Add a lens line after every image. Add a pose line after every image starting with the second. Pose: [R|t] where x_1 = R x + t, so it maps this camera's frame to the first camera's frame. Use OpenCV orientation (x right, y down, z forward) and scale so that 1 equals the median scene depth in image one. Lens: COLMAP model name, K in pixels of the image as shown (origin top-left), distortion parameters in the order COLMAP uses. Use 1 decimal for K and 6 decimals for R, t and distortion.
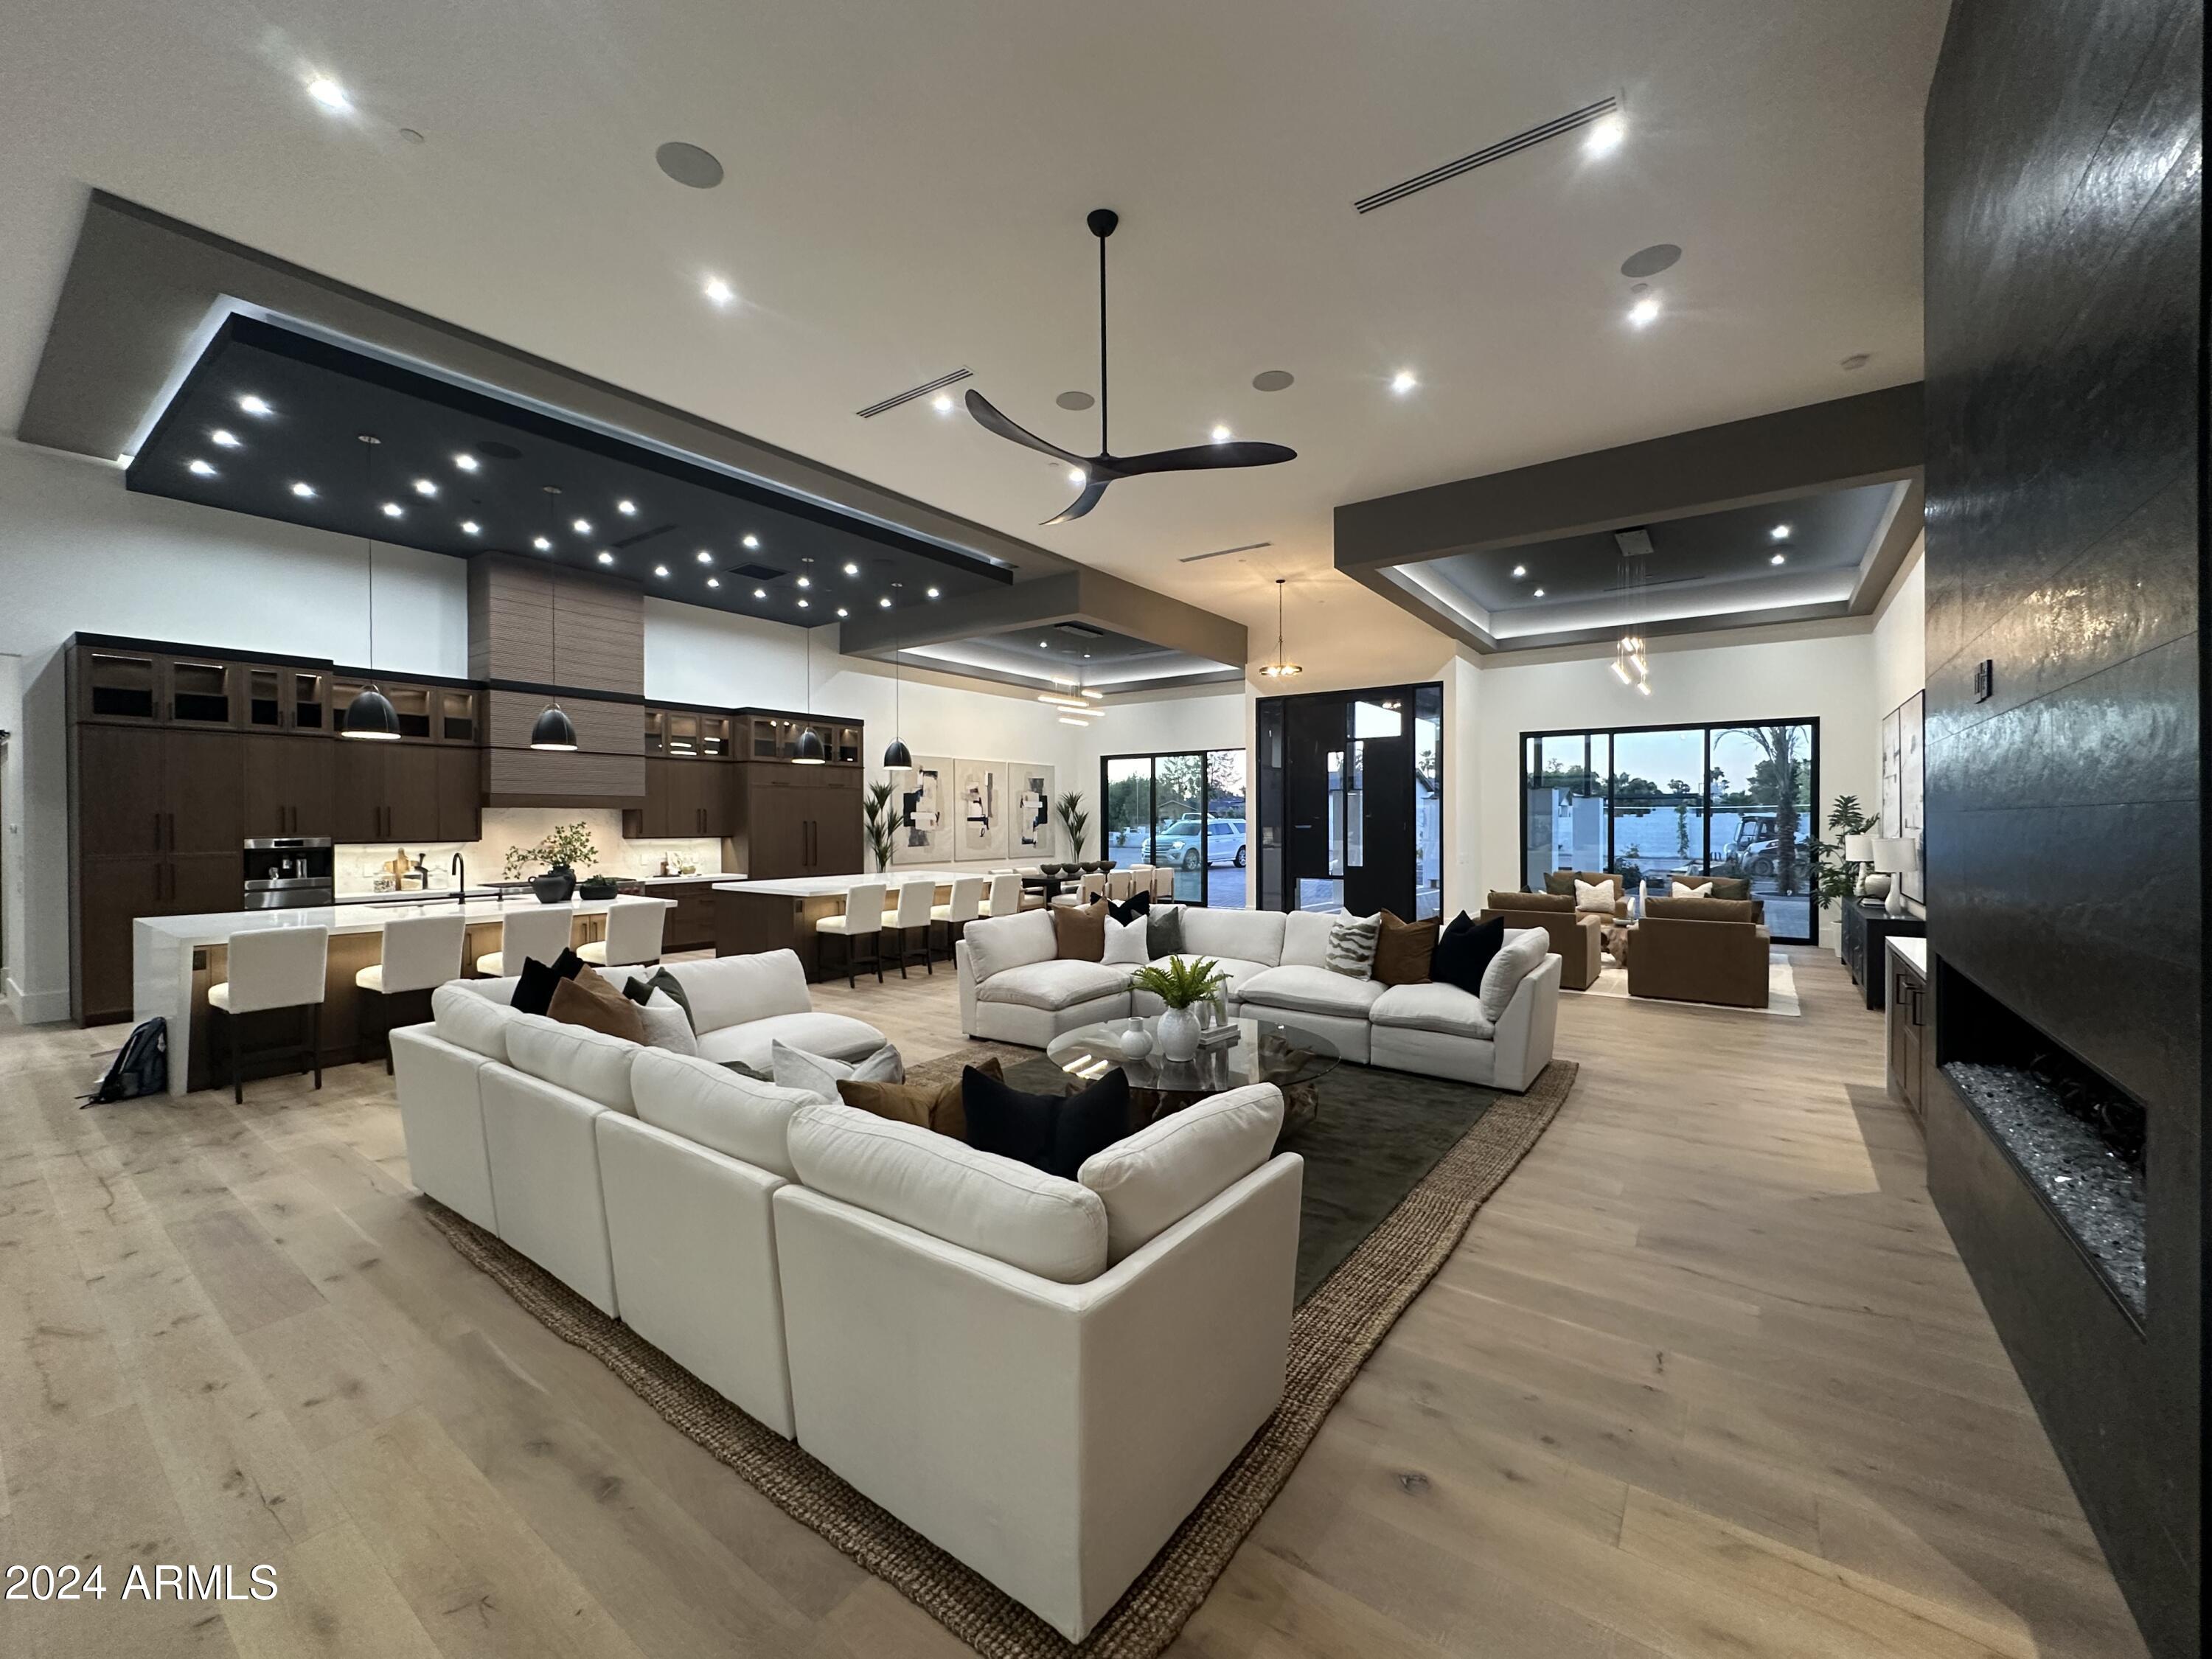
lens RADIAL K [[881.9, 0, 1110.3], [0, 881.9, 836.2], [0, 0, 1]] dist [-0.002043, 0.000262]
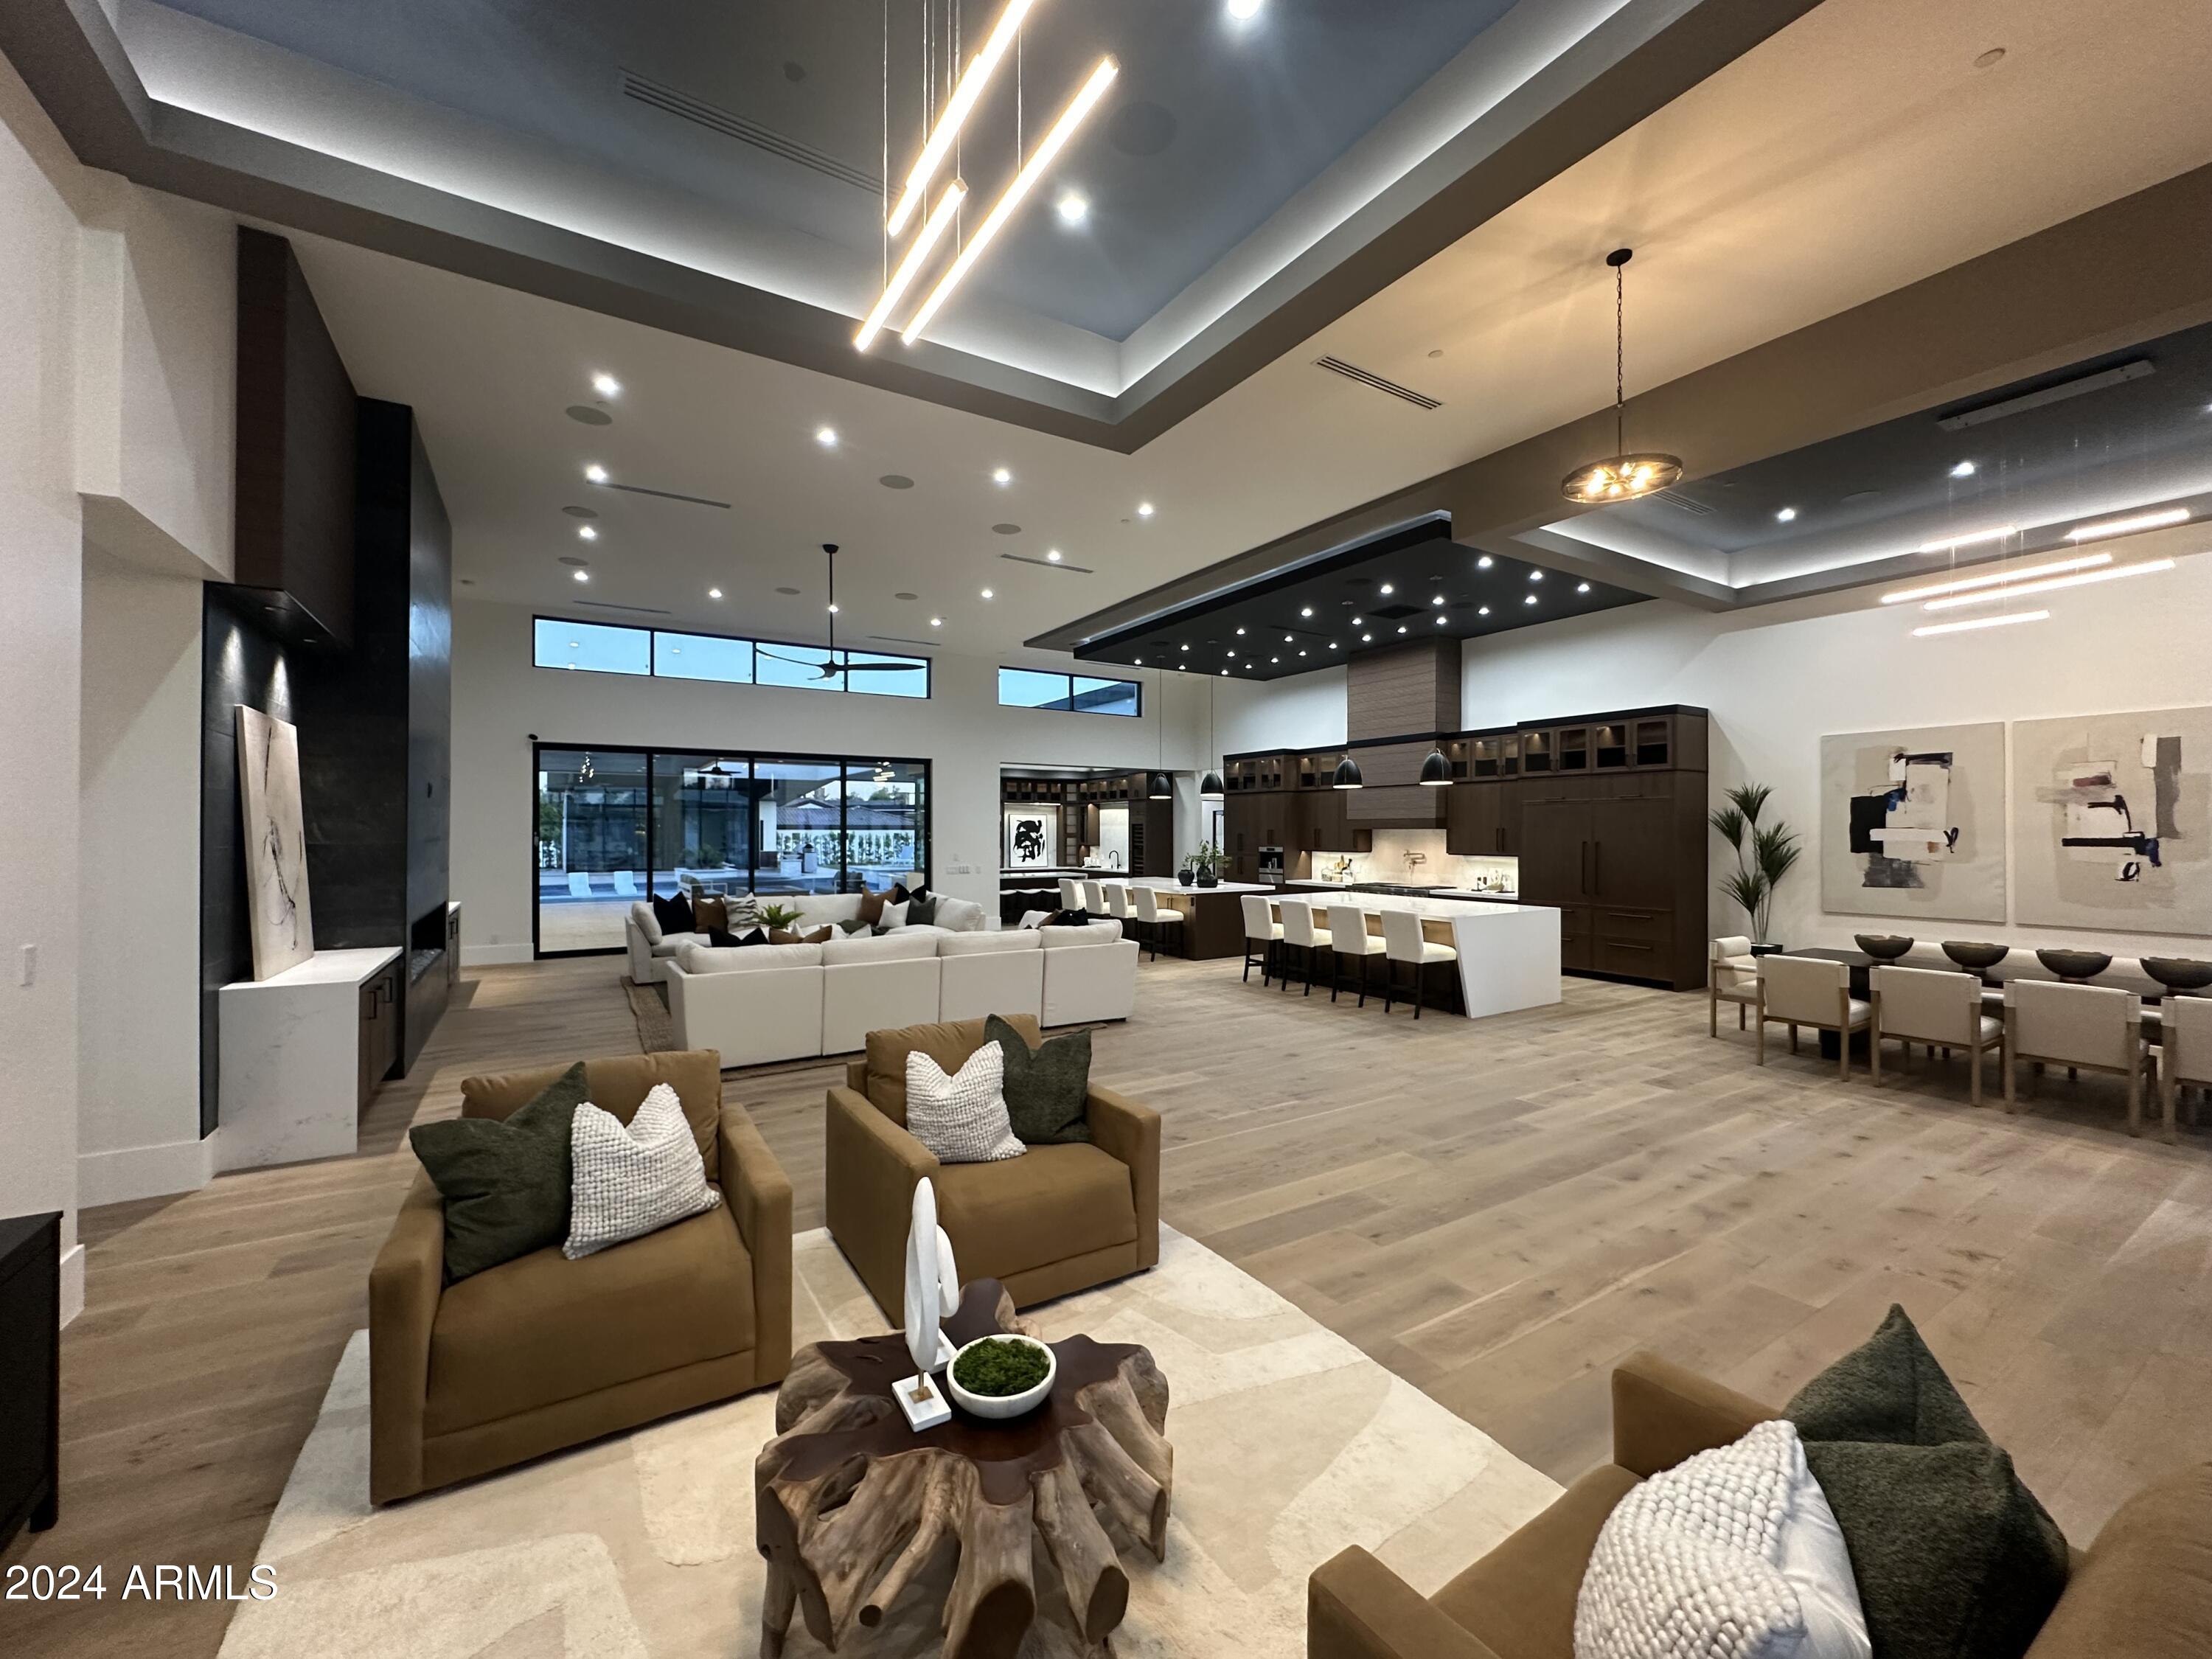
lens RADIAL K [[881.9, 0, 1102.7], [0, 881.9, 819.8], [0, 0, 1]] dist [-0.002043, 0.000262]
pose [[-0.373022, -0.013277, -0.927727, 0.582515], [-0.018624, 0.999803, -0.006821, -0.022364], [0.927635, 0.014733, -0.373196, 0.837053]]
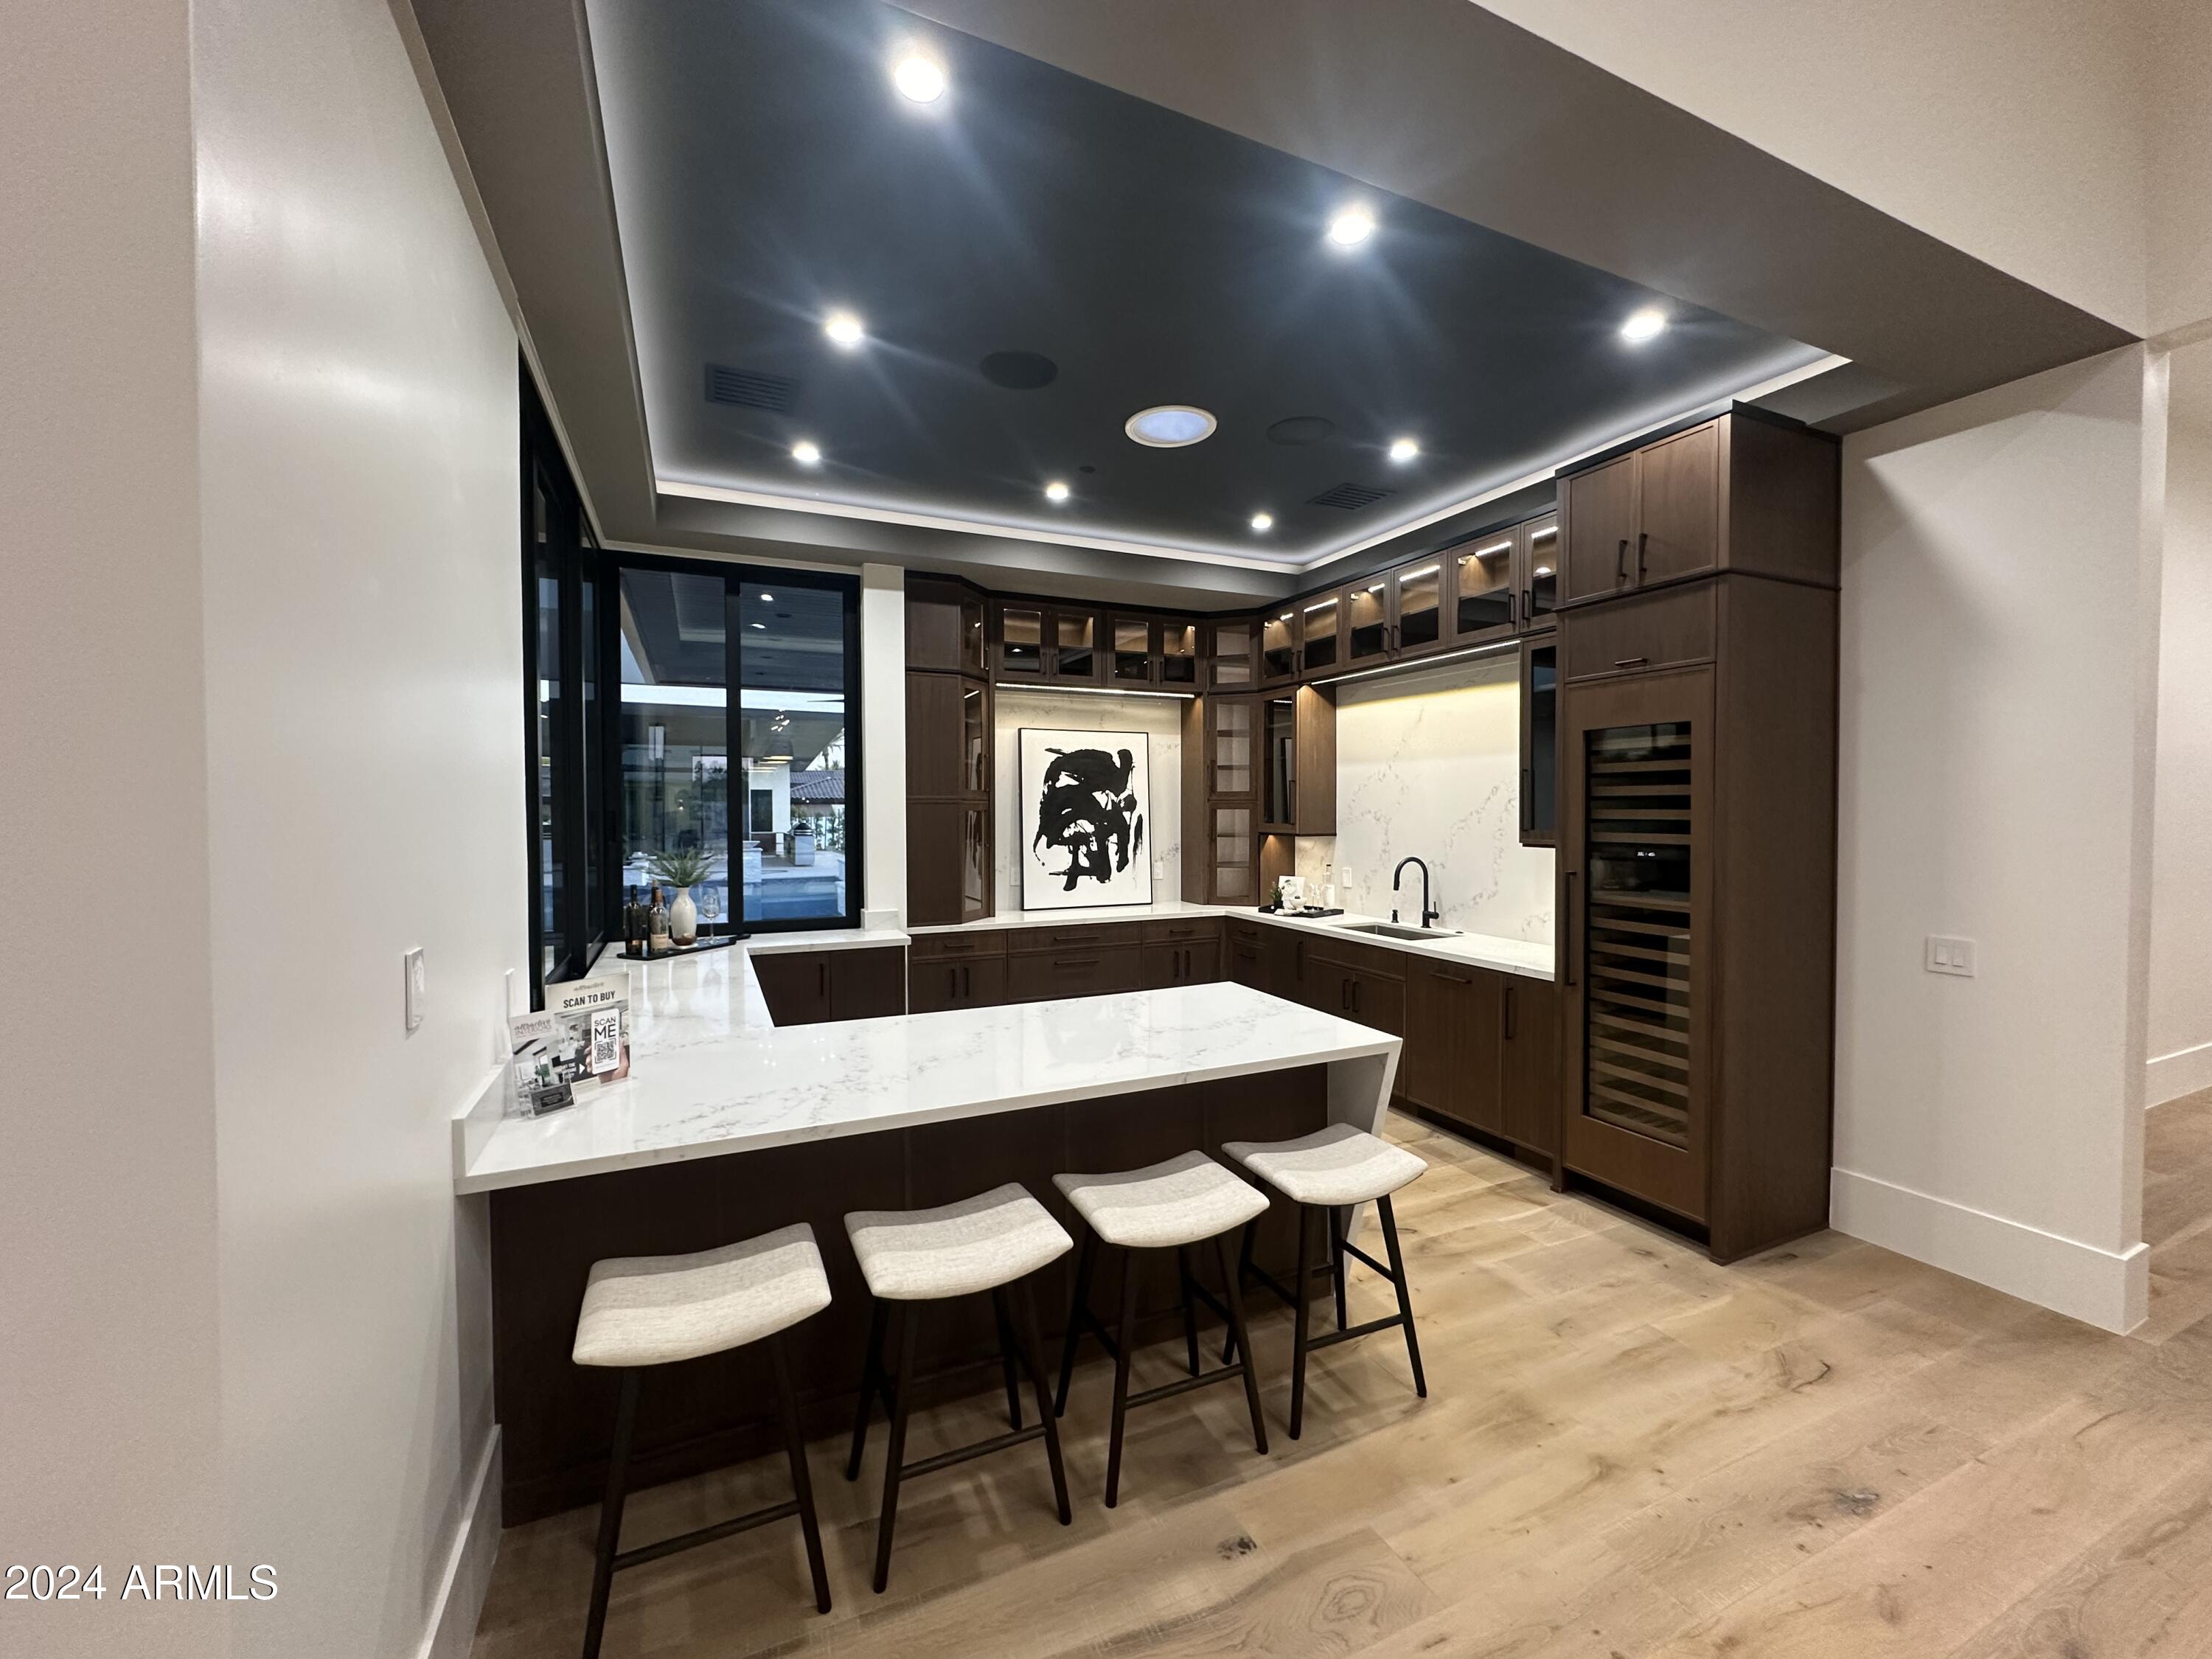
lens RADIAL K [[881.9, 0, 1106.8], [0, 881.9, 827.8], [0, 0, 1]] dist [-0.002043, 0.000262]
pose [[-0.495873, 0.015450, -0.868258, 0.028495], [-0.015192, 0.999534, 0.026462, -0.010672], [0.868262, 0.026312, -0.495407, 0.579608]]
